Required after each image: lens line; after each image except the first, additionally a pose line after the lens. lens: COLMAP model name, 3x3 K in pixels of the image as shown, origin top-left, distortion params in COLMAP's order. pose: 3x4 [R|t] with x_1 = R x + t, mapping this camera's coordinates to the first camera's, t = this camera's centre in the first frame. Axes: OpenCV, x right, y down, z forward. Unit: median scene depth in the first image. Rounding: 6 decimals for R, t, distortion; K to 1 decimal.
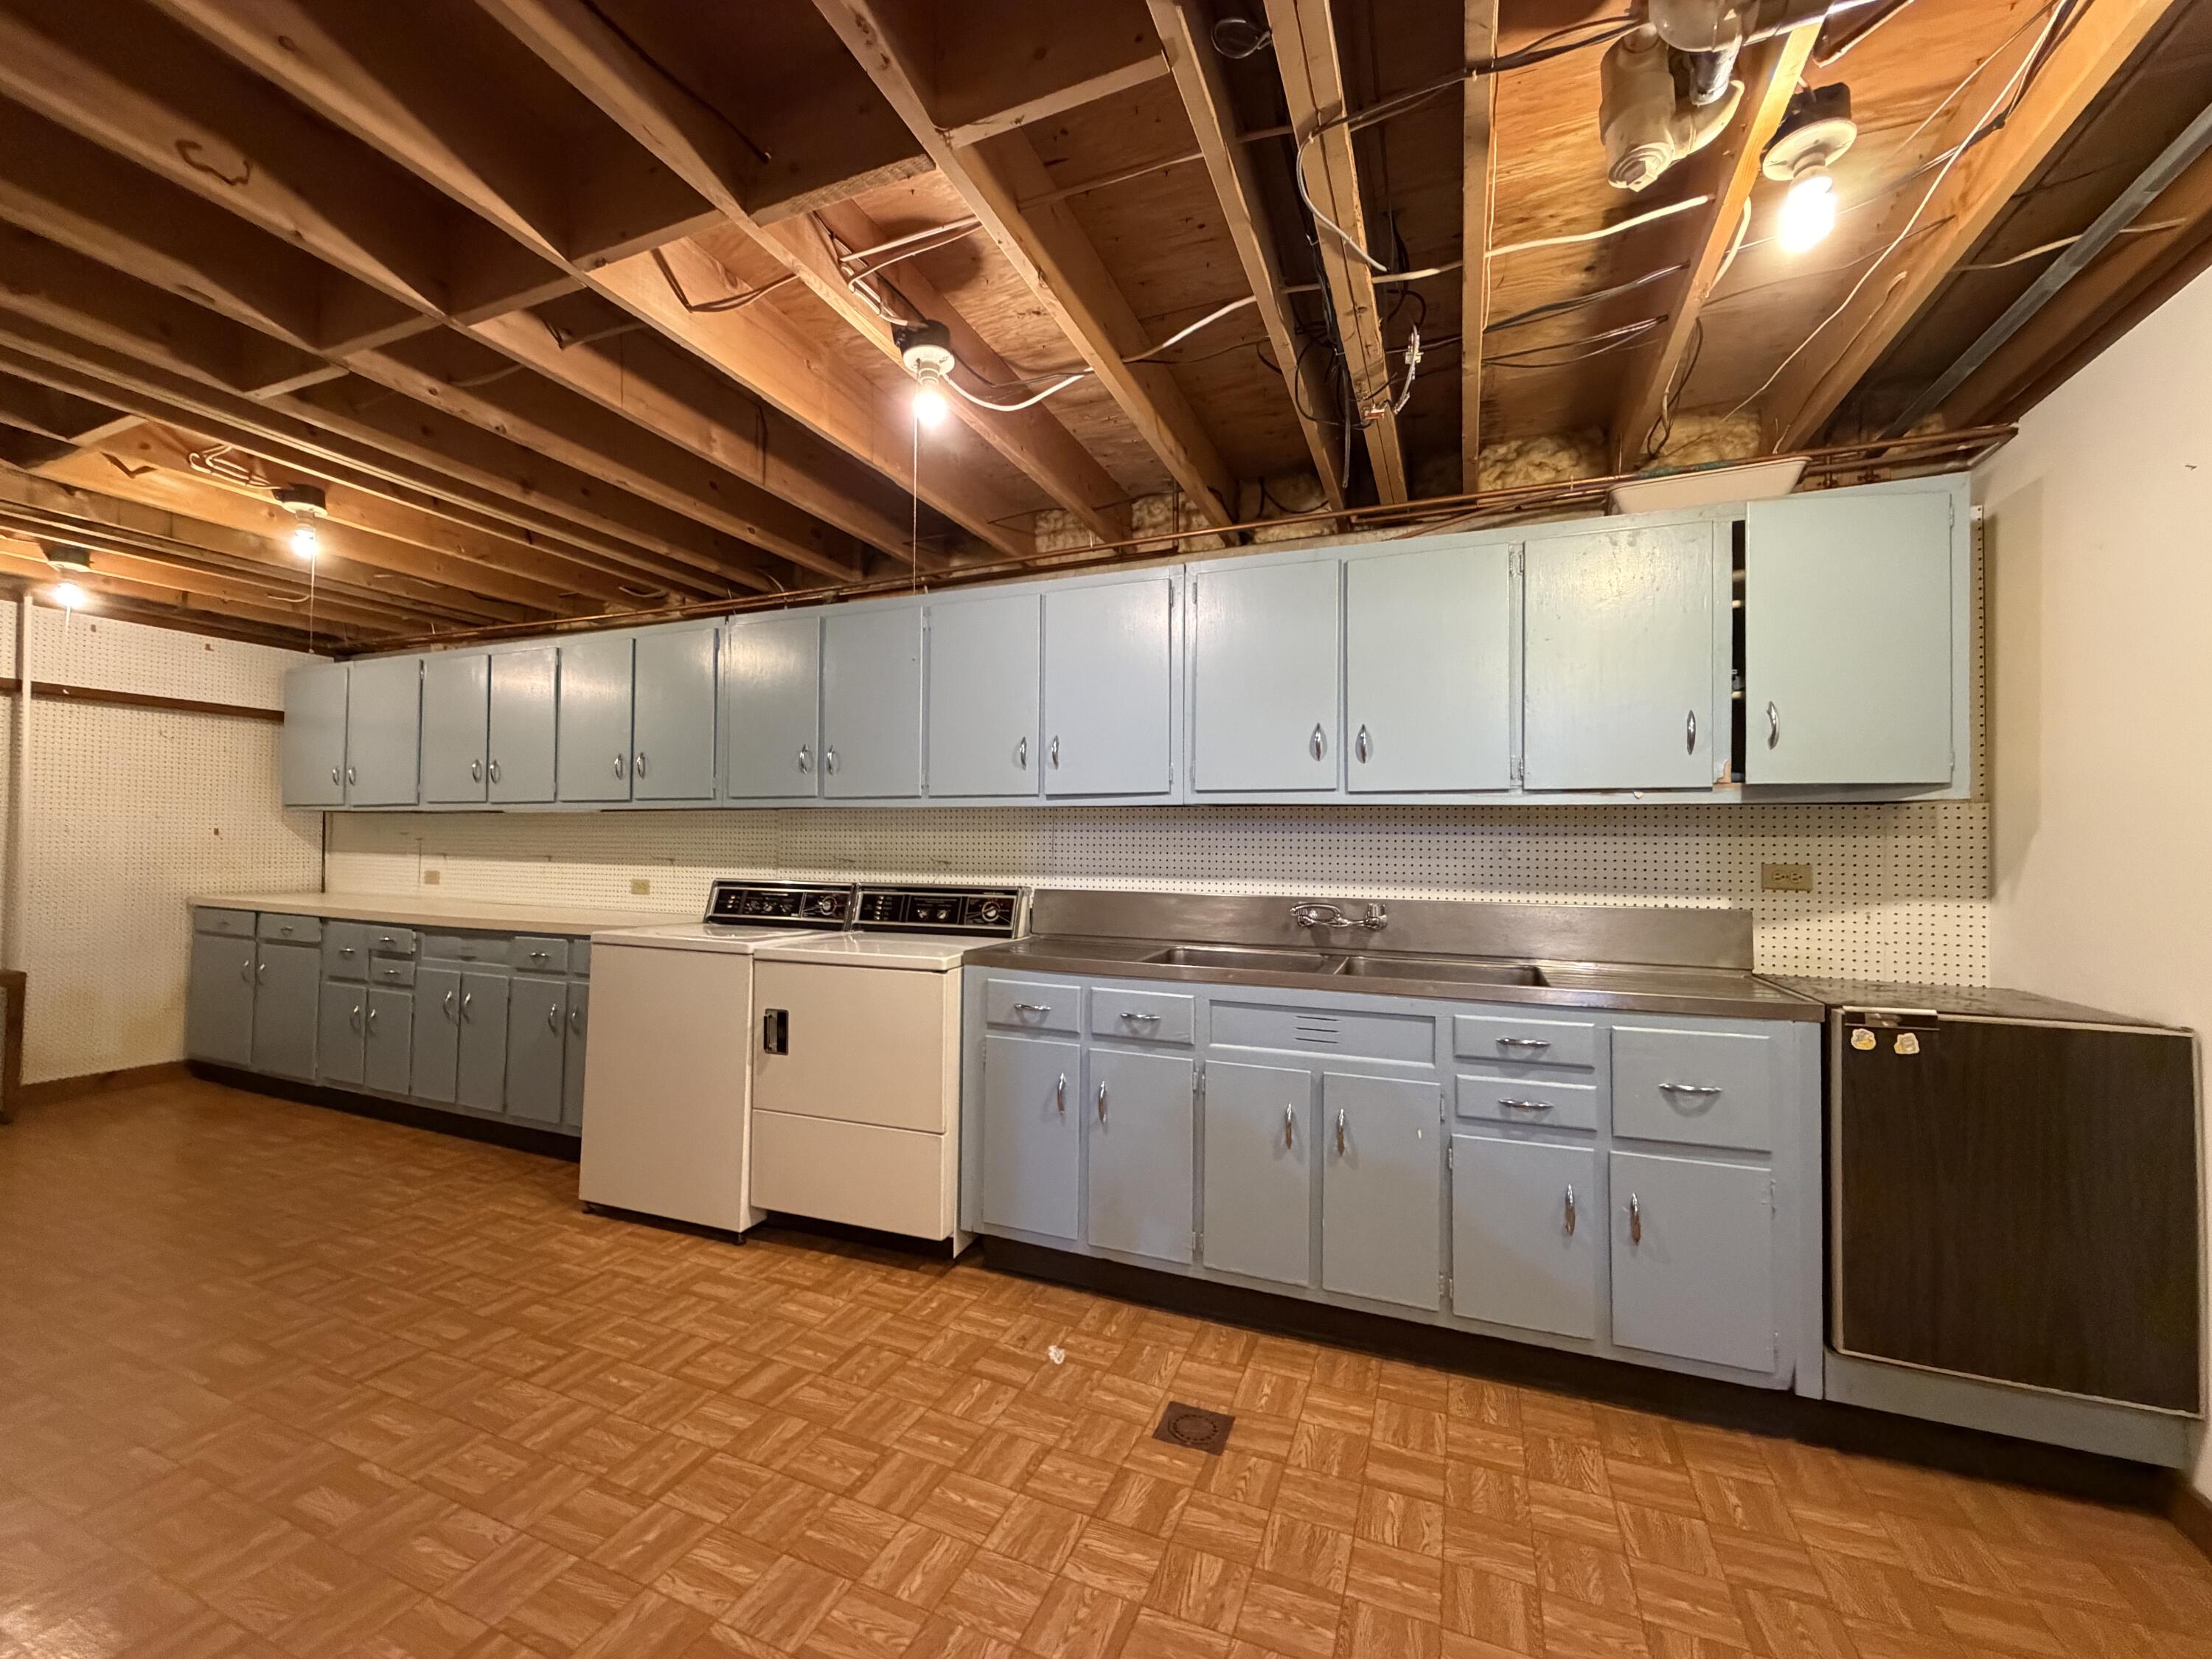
lens RADIAL K [[881.1, 0, 1106.0], [0, 881.1, 829.5], [0, 0, 1]] dist [-0.001002, -0.000280]
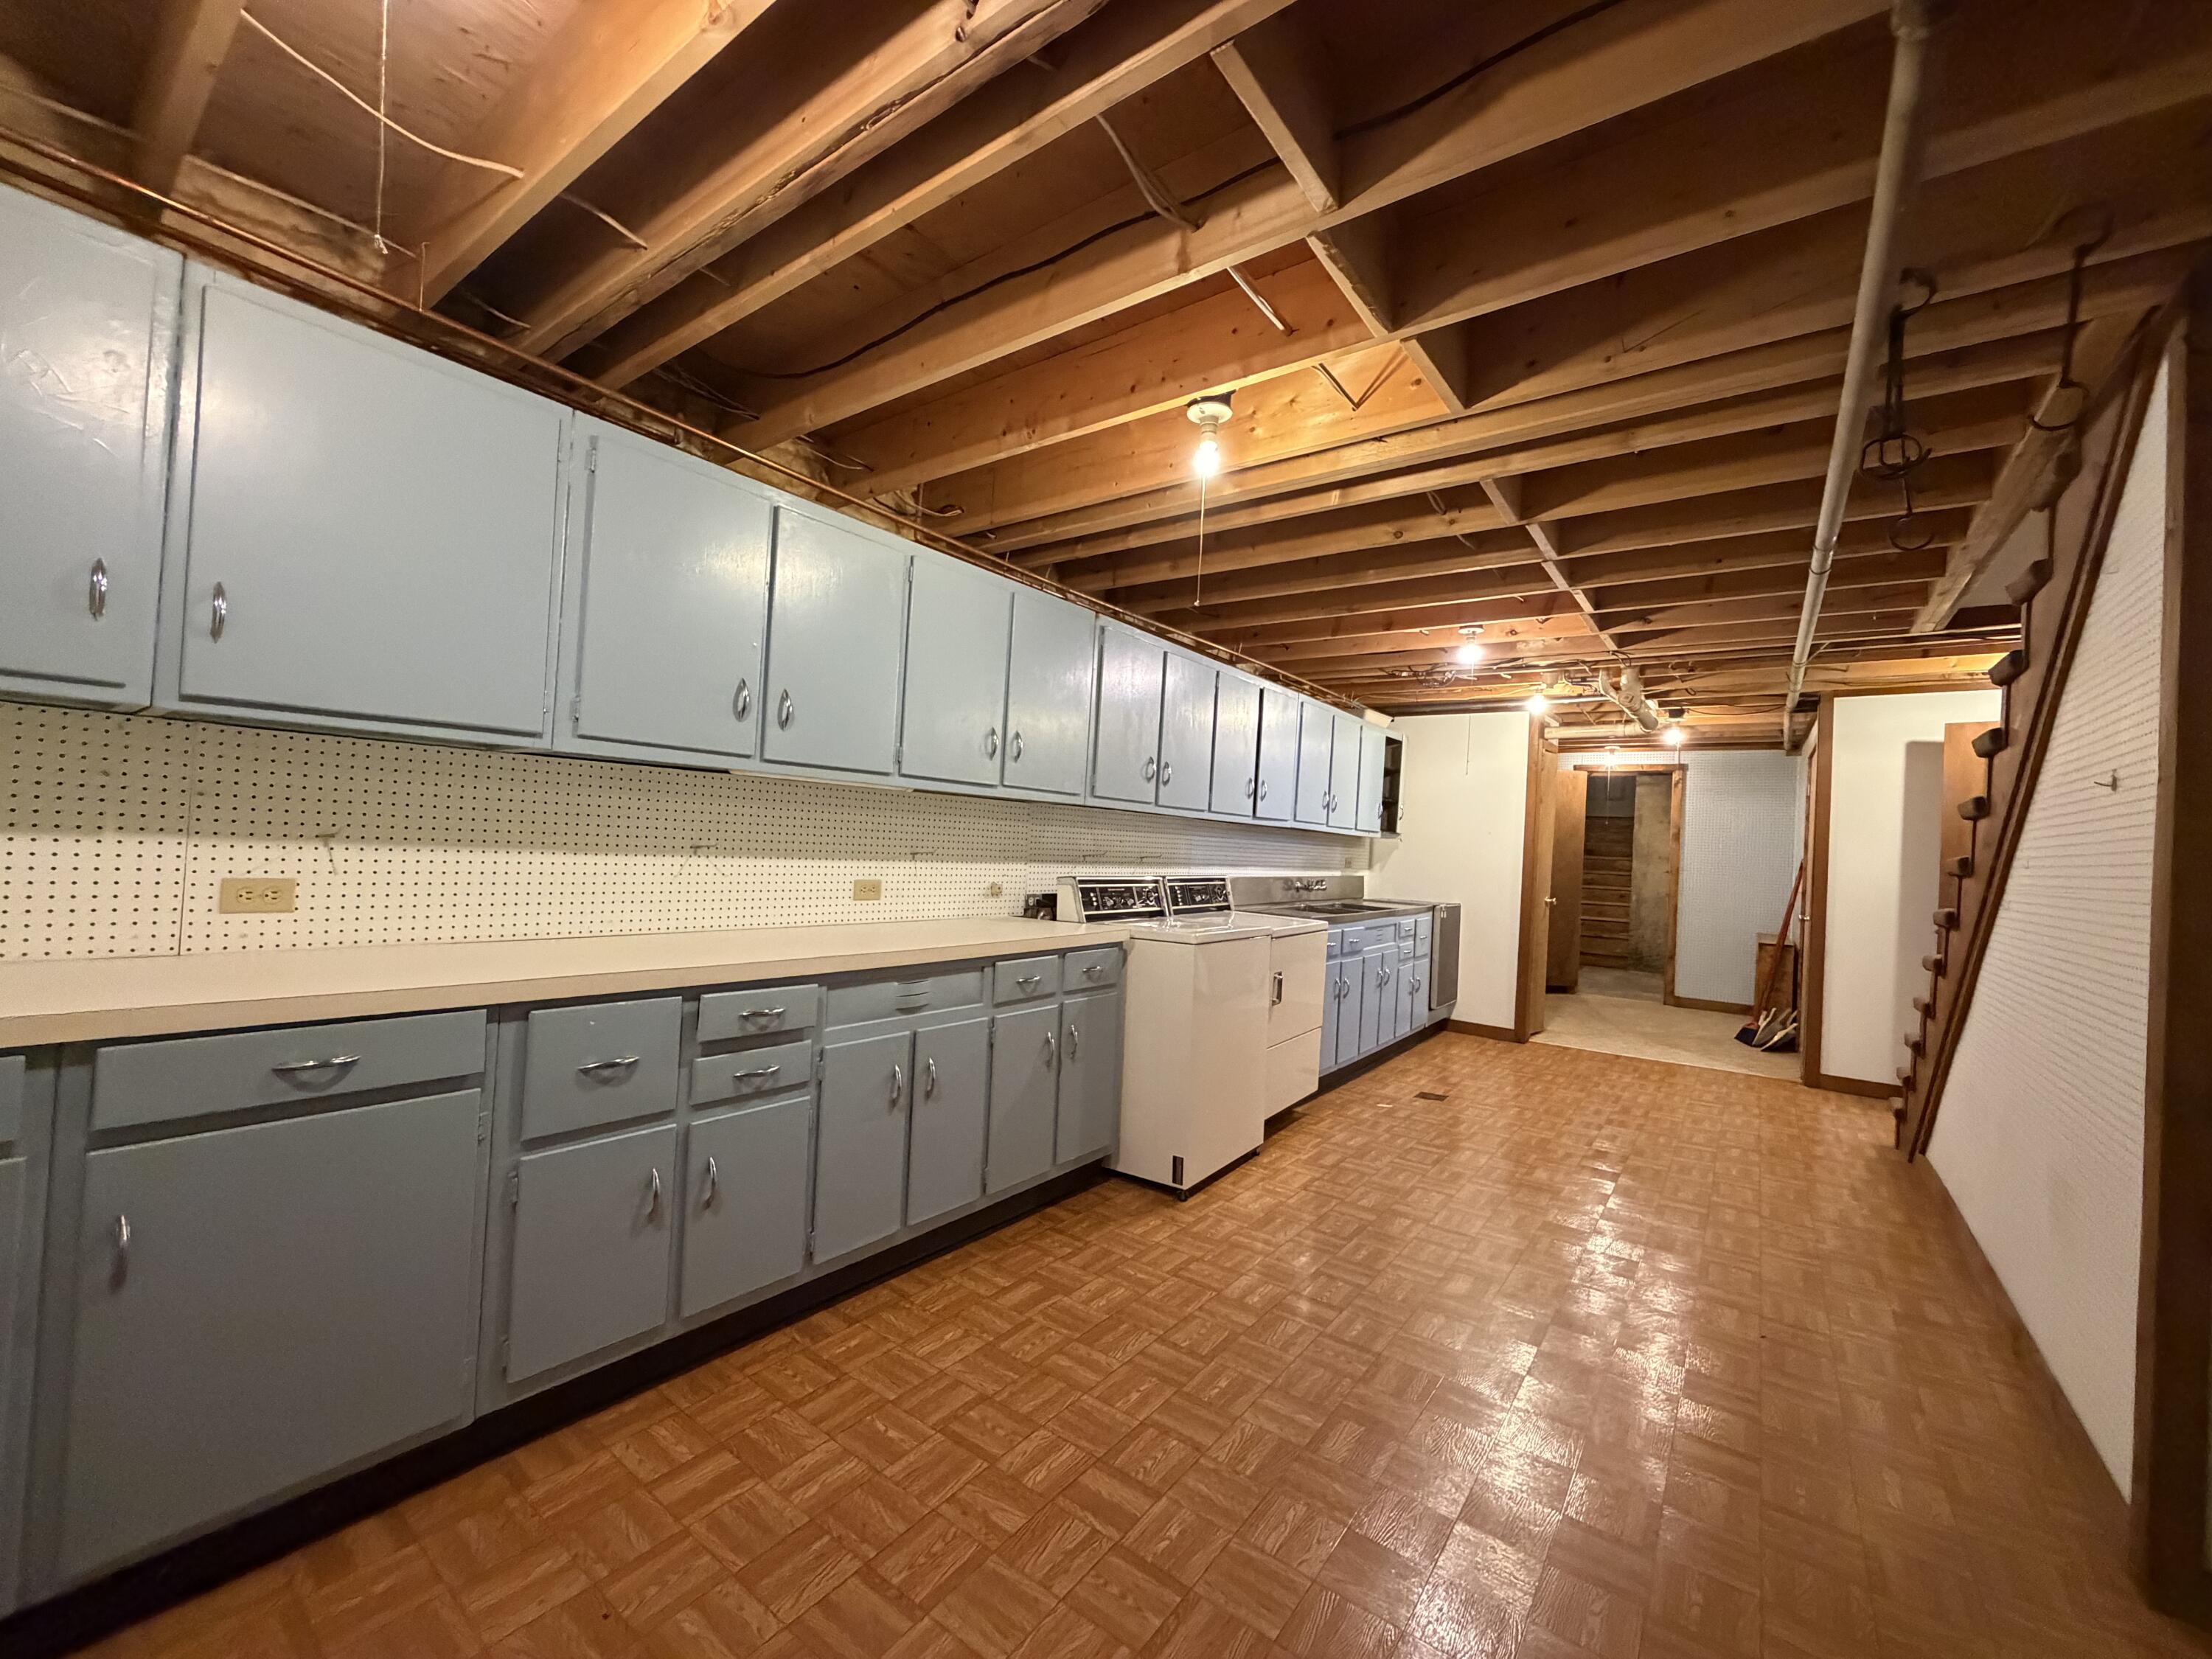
lens RADIAL K [[881.1, 0, 1106.0], [0, 881.1, 829.5], [0, 0, 1]] dist [-0.001002, -0.000280]
pose [[0.252237, 0.012184, 0.967589, -1.484441], [-0.075294, 0.997136, 0.007072, -0.006768], [-0.964732, -0.074637, 0.252432, 0.776858]]
